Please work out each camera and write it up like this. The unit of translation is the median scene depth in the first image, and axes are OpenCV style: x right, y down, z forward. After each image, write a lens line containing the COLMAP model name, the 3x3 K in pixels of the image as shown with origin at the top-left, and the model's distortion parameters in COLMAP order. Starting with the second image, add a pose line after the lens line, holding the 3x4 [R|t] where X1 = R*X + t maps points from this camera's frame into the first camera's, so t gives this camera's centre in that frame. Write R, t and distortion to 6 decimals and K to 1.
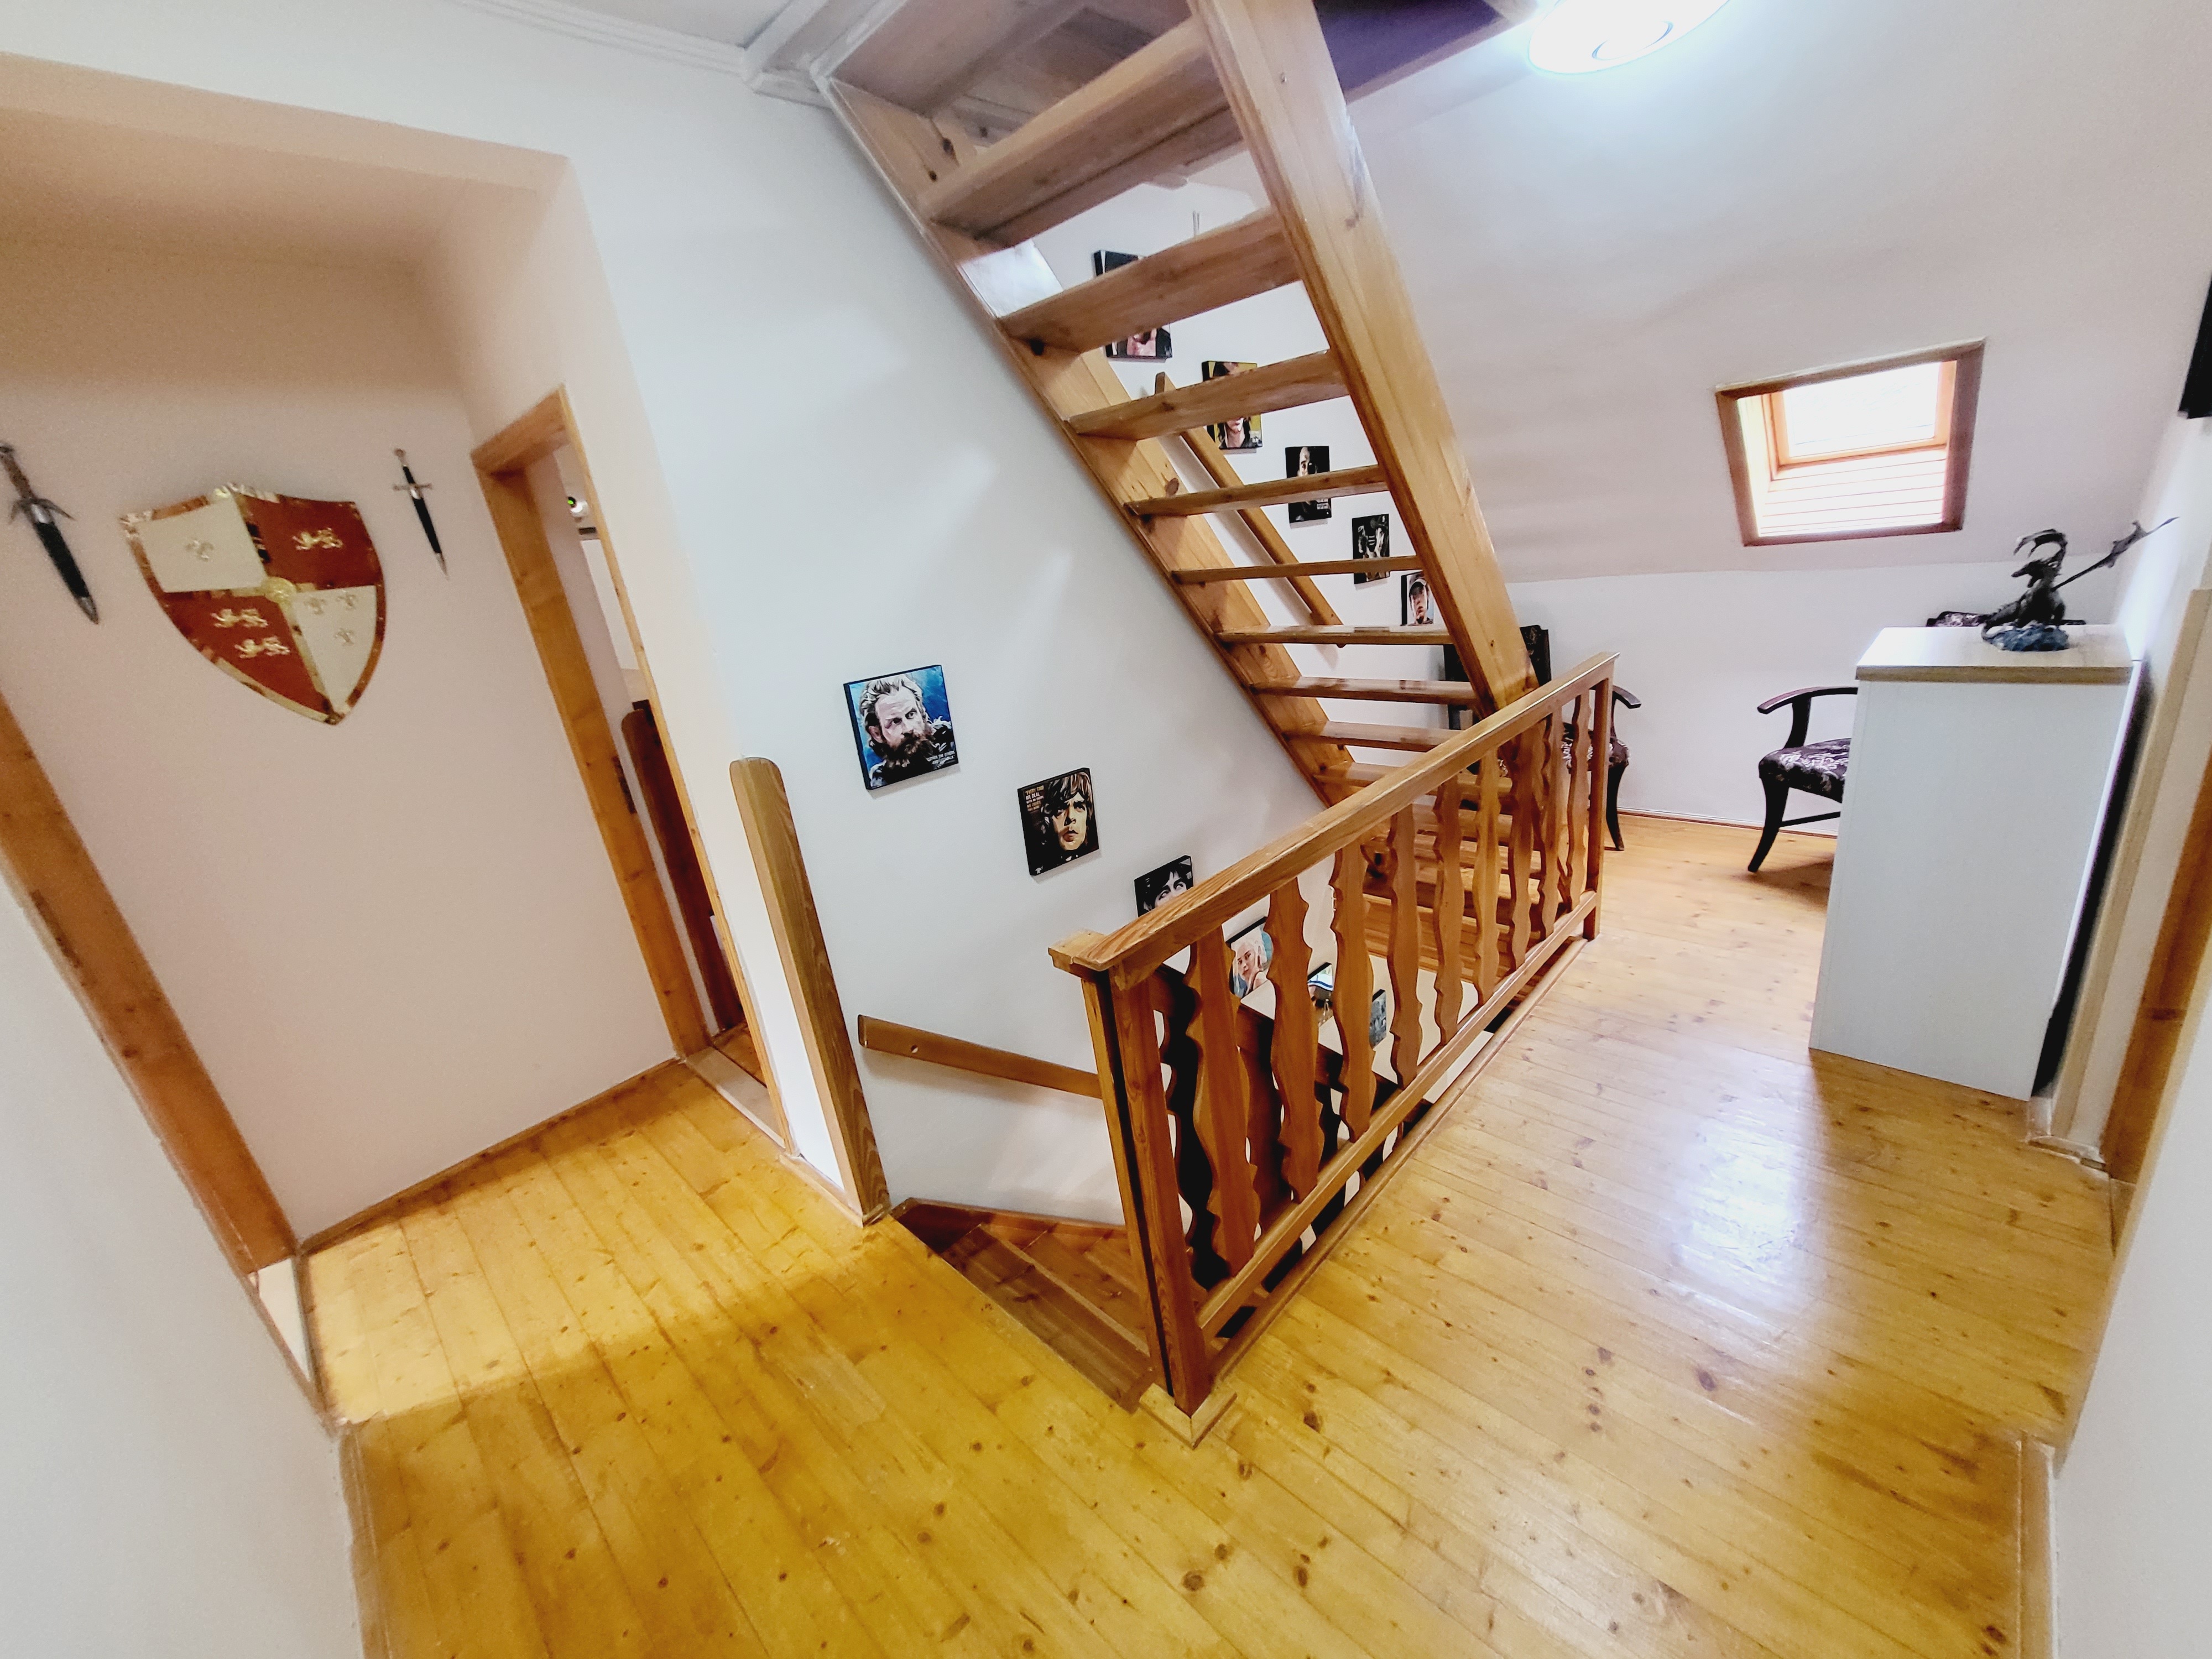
lens RADIAL K [[875.9, 0, 1119.5], [0, 875.9, 816.9], [0, 0, 1]] dist [-0.001053, -0.000949]
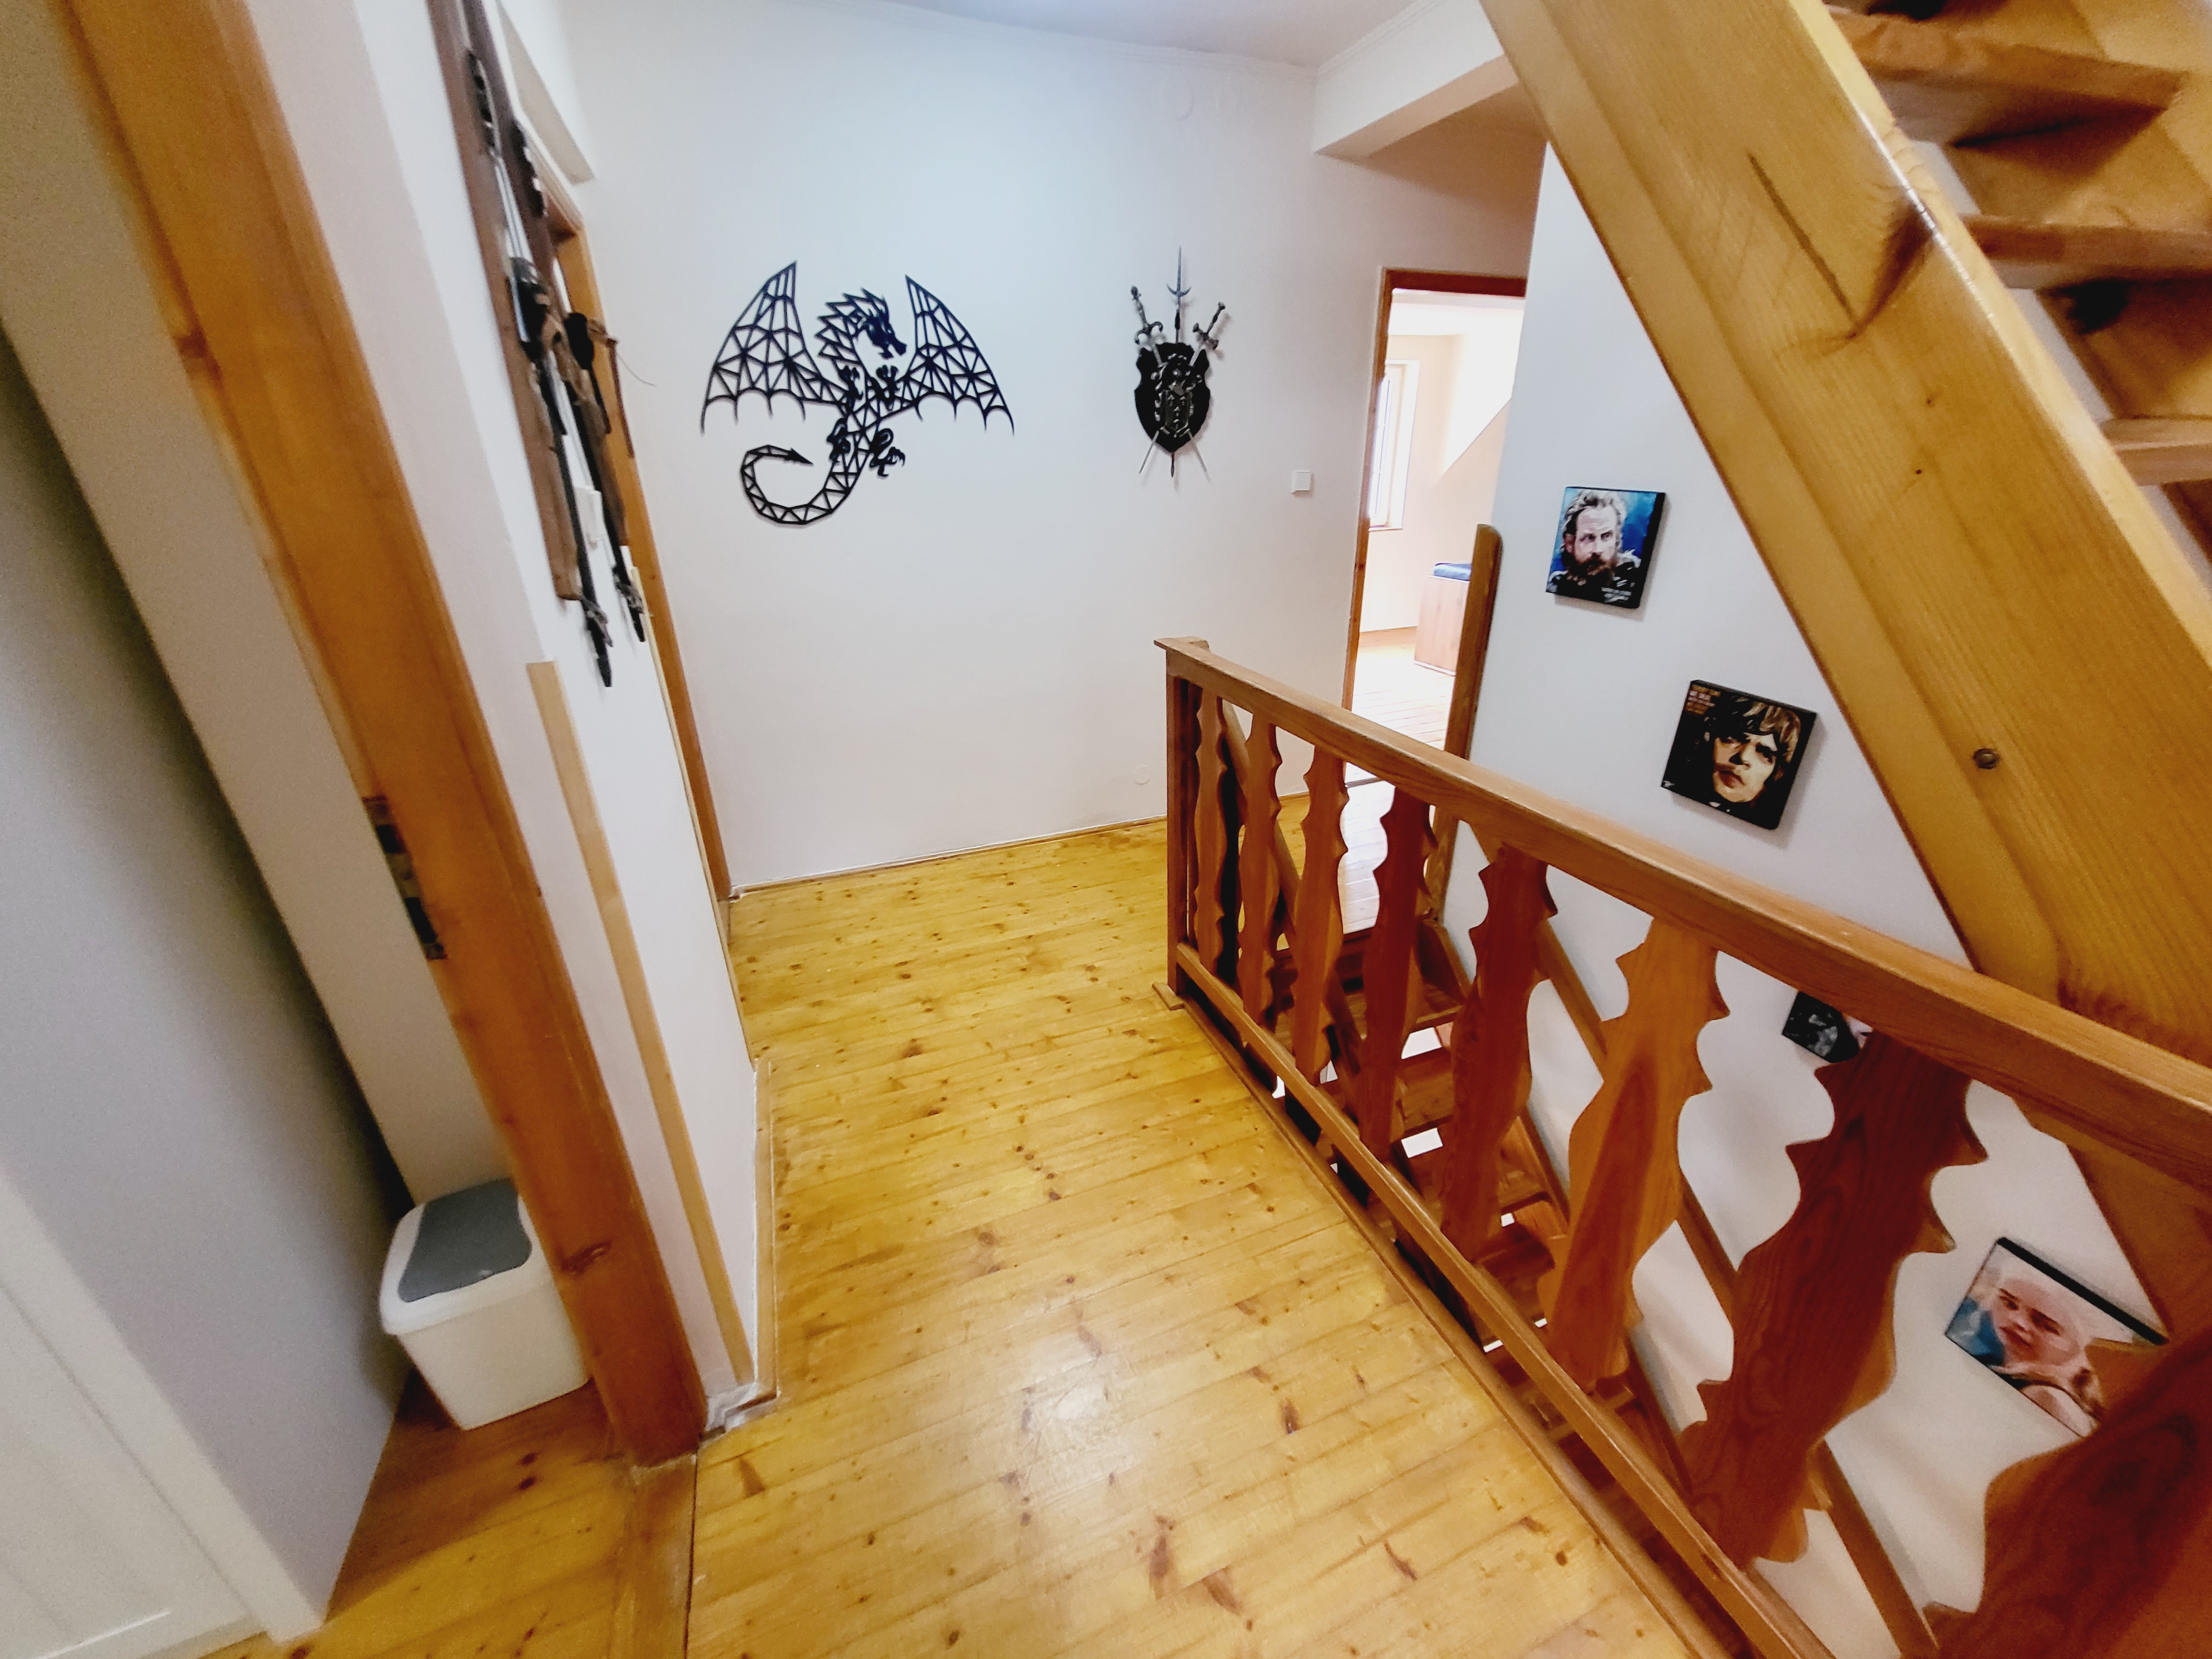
lens RADIAL K [[875.9, 0, 1119.5], [0, 875.9, 816.9], [0, 0, 1]] dist [-0.001053, -0.000949]
pose [[-0.412011, 0.475752, -0.777114, 0.885125], [-0.214383, 0.778310, 0.590147, -0.331150], [0.885599, 0.409748, -0.218679, 0.858850]]
